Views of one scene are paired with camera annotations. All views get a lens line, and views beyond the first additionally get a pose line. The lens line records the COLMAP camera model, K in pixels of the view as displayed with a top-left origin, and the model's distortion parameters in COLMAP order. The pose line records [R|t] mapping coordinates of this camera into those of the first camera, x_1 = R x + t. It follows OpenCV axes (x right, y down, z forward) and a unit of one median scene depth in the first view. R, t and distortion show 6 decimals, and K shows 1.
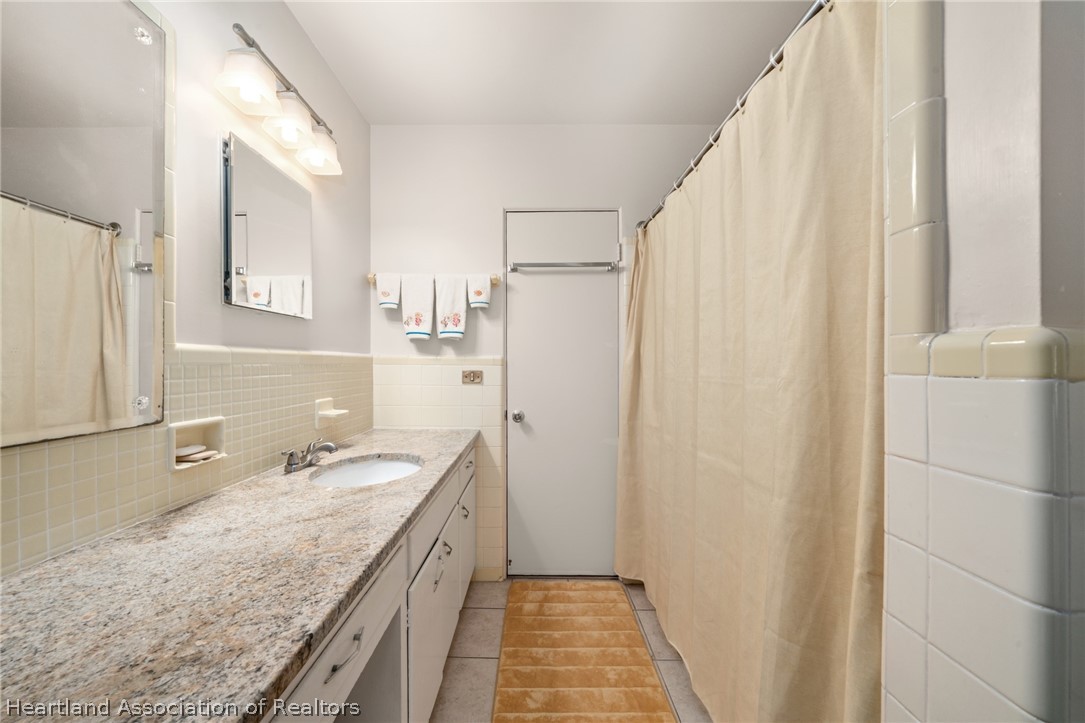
lens RADIAL K [[386.0, 0, 541.7], [0, 386.0, 363.9], [0, 0, 1]] dist [-0.000186, -0.000065]
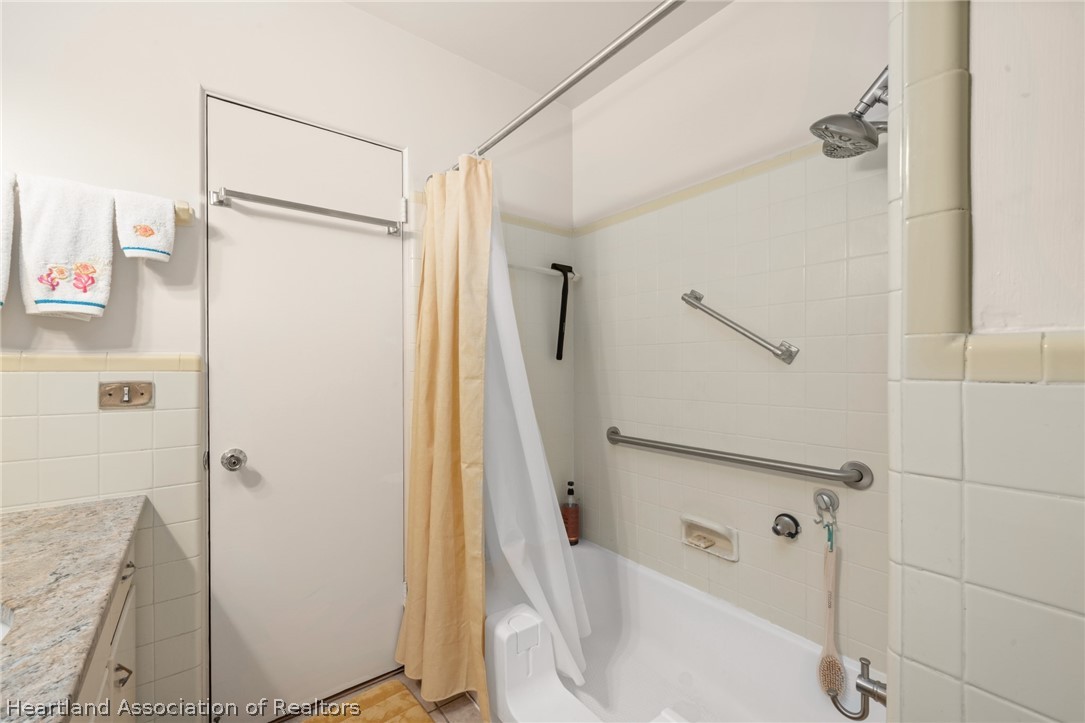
lens RADIAL K [[447.3, 0, 541.7], [0, 447.3, 366.3], [0, 0, 1]] dist [0.000824, 0.000018]
pose [[0.796416, -0.002413, 0.604744, -0.102797], [0.002793, 0.999996, 0.000312, -0.001845], [-0.604743, 0.001441, 0.796420, 0.203327]]
